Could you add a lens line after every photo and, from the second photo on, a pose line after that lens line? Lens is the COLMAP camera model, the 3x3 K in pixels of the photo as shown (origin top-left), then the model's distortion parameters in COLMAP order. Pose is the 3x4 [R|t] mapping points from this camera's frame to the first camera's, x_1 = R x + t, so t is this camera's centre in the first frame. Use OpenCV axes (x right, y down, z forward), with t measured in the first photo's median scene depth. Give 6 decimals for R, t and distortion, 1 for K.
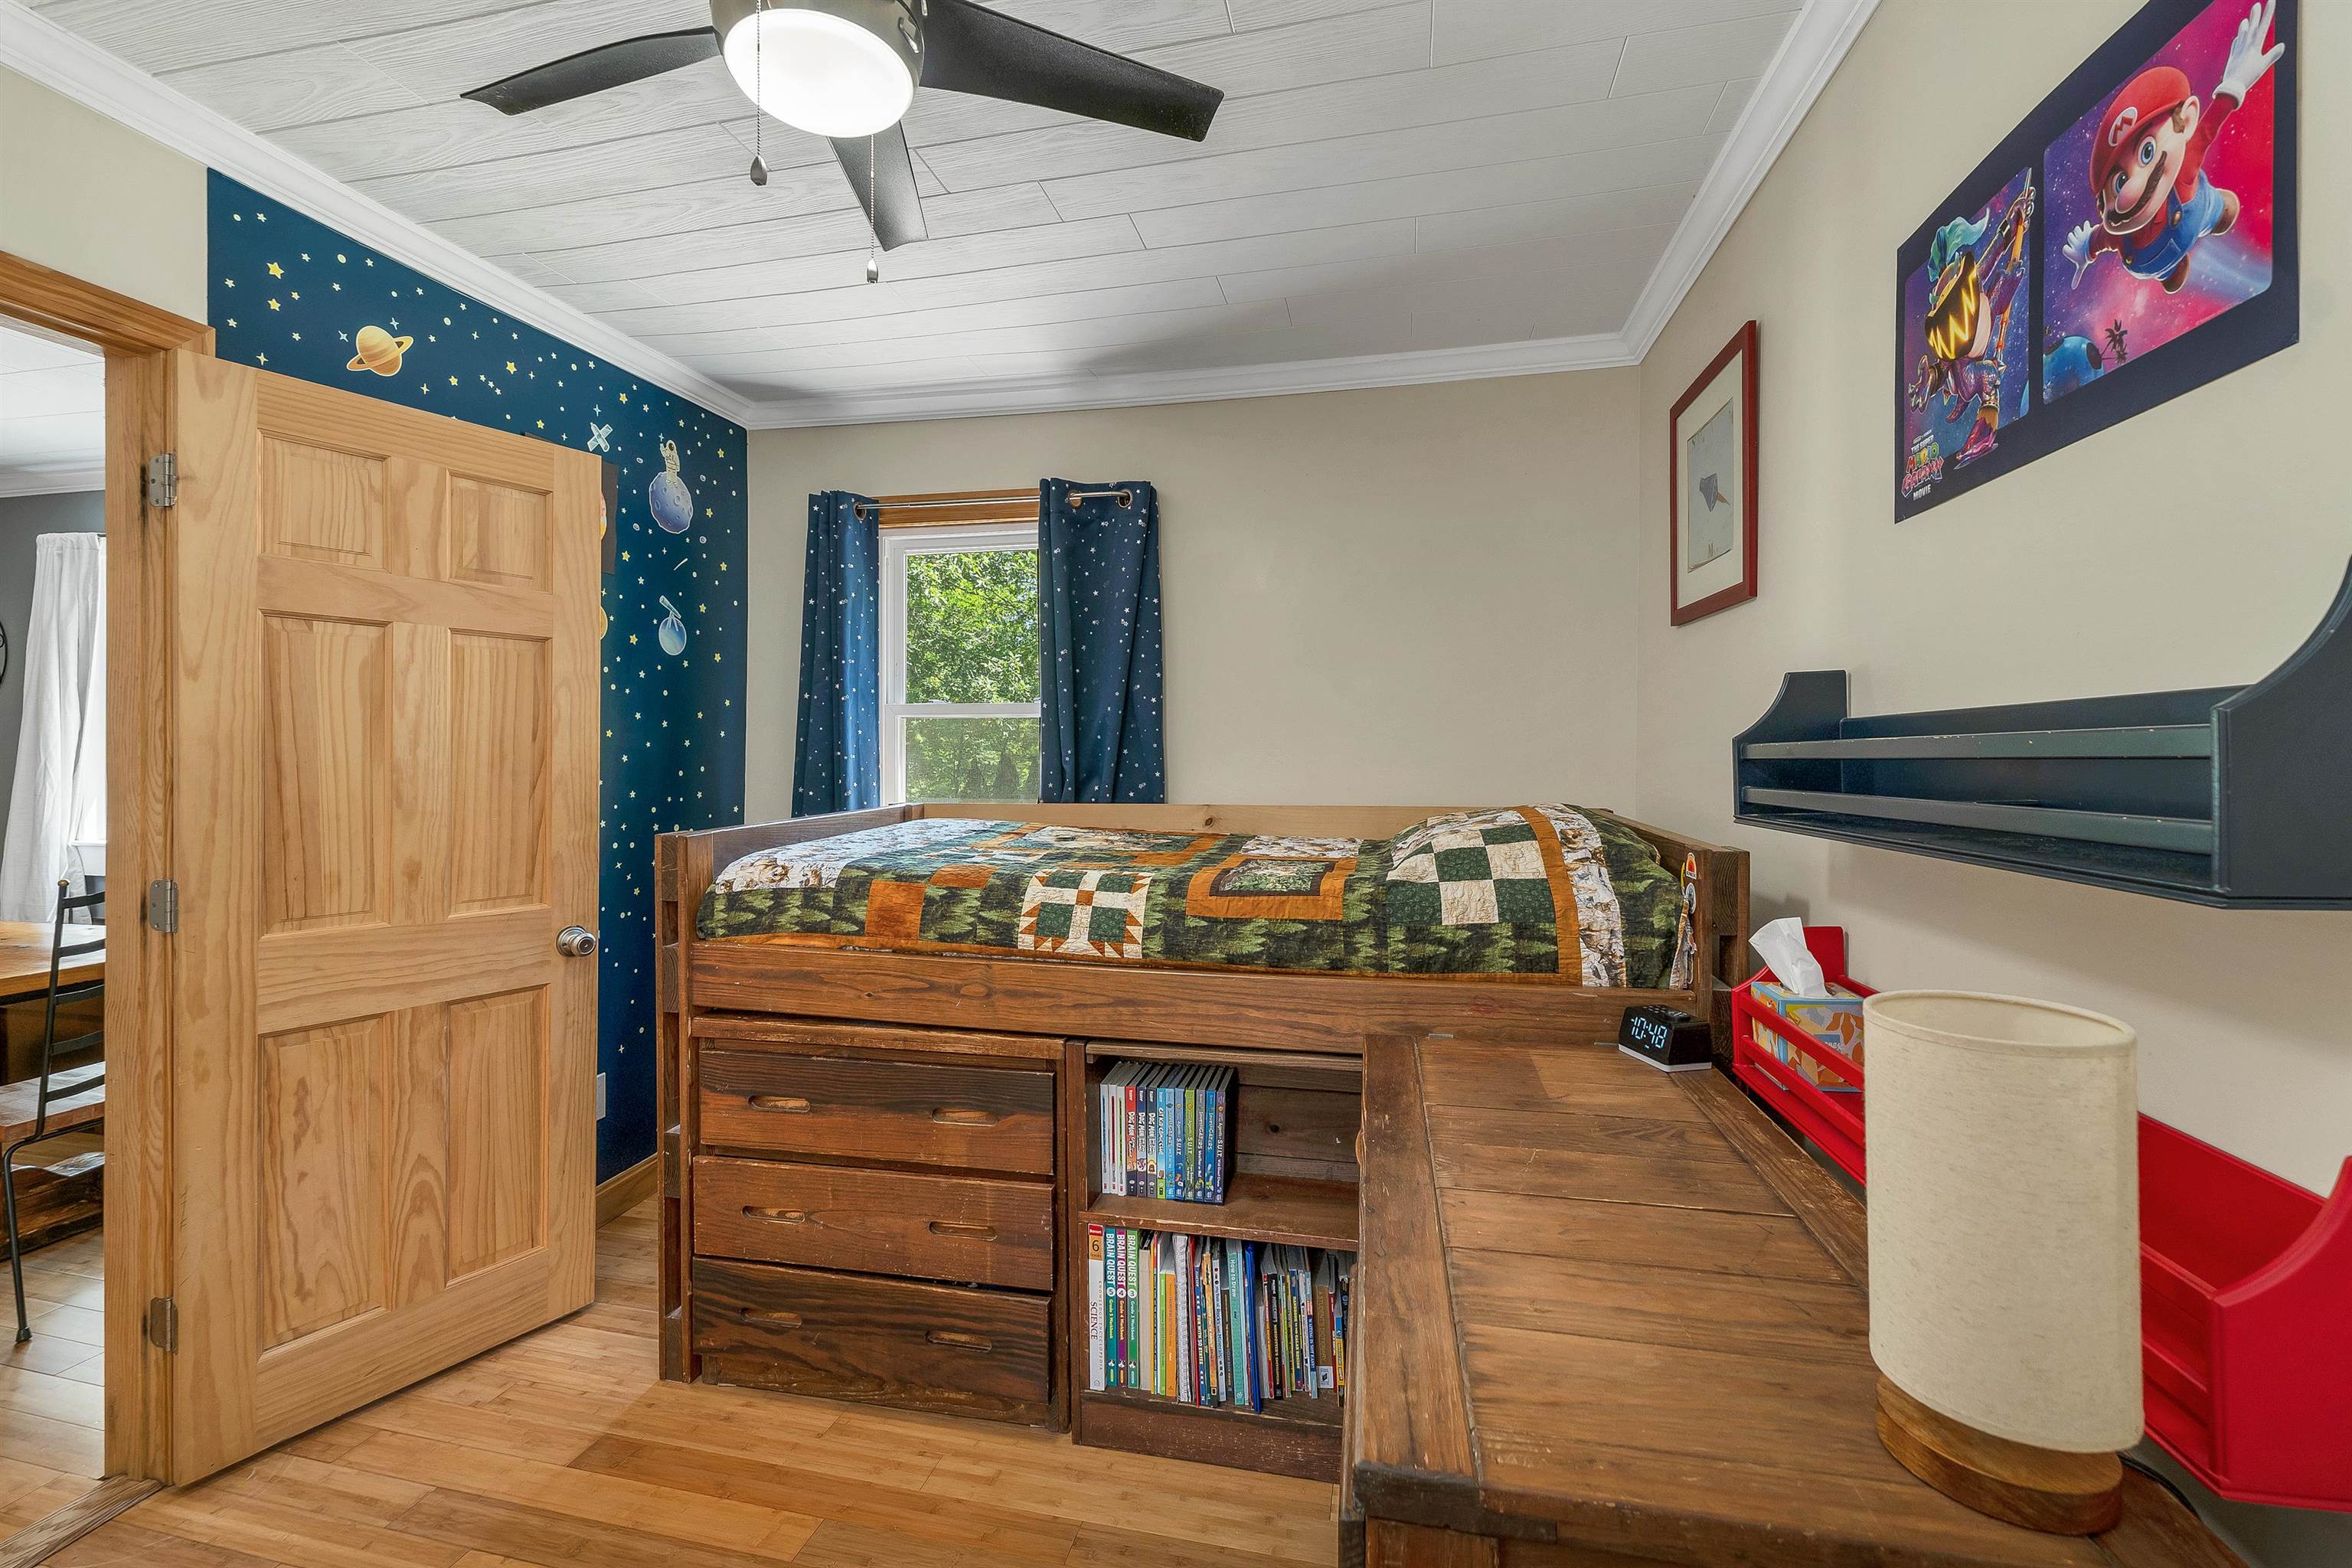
lens RADIAL K [[991.0, 0, 1167.6], [0, 991.0, 787.5], [0, 0, 1]] dist [-0.000167, -0.001022]
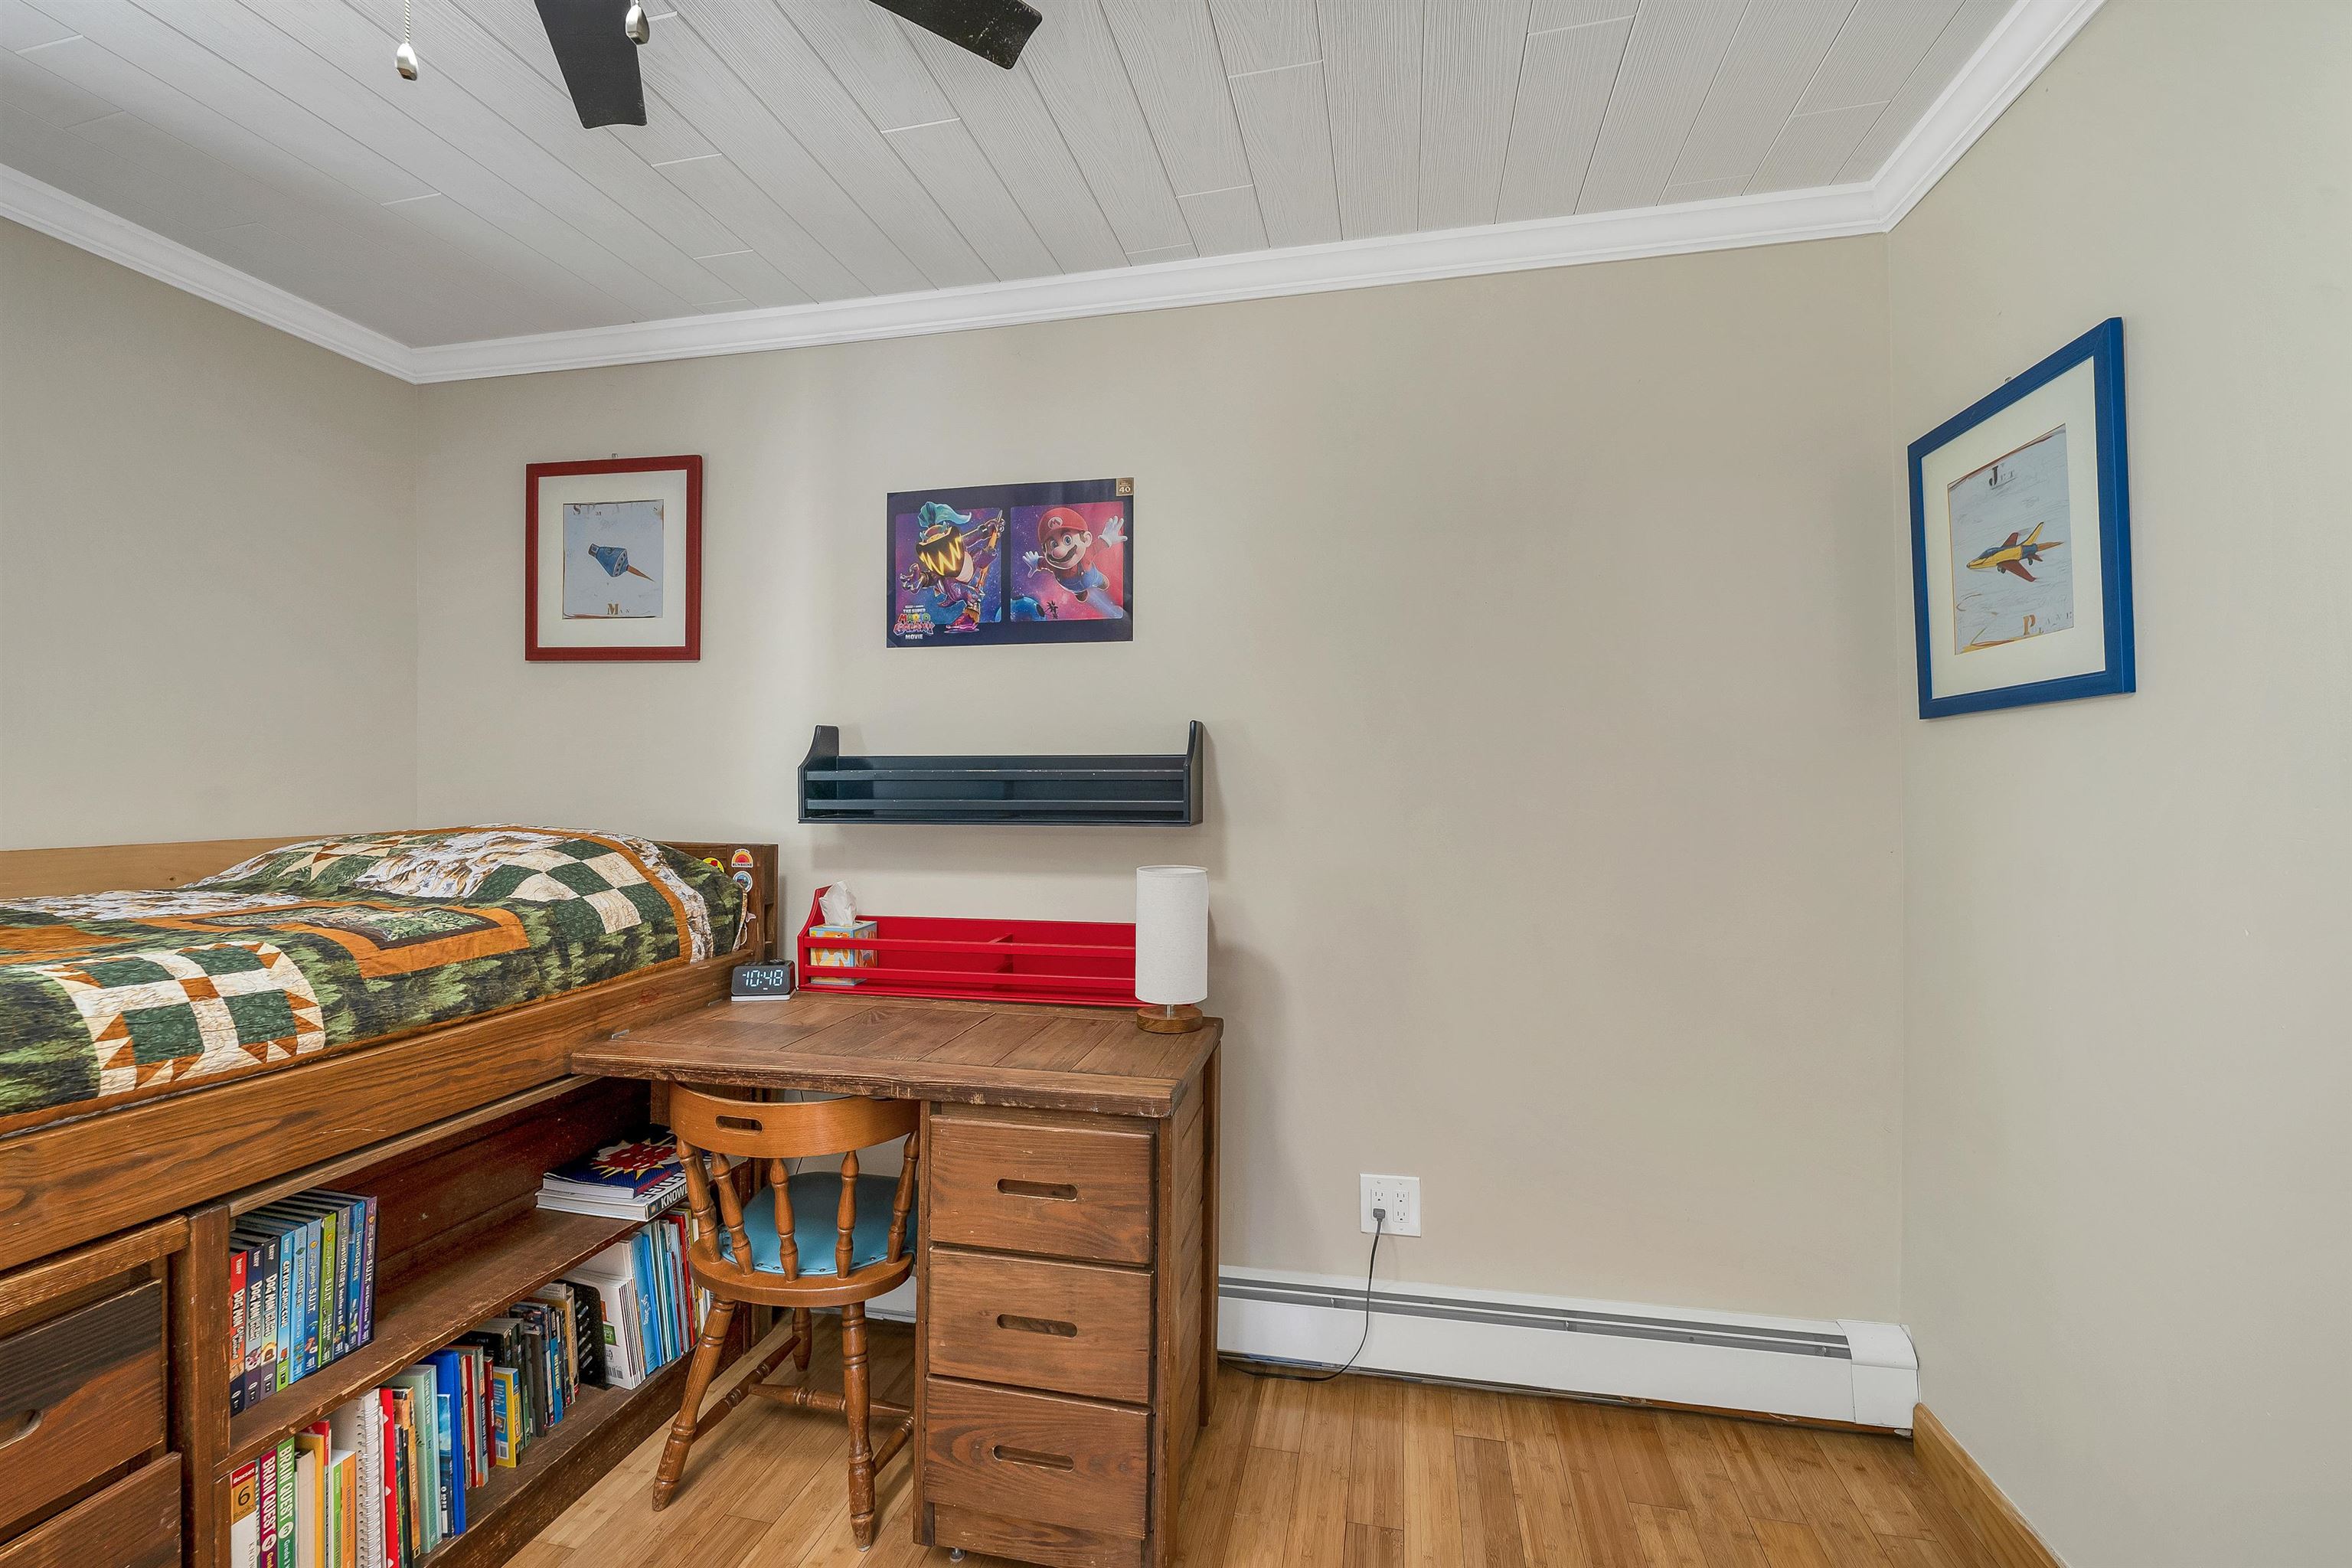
lens RADIAL K [[991.0, 0, 1167.6], [0, 991.0, 787.5], [0, 0, 1]] dist [-0.000167, -0.001022]
pose [[0.012476, -0.005053, 0.999909, -0.795472], [0.027397, 0.999614, 0.004710, -0.008630], [-0.999547, 0.027336, 0.012609, 0.375654]]
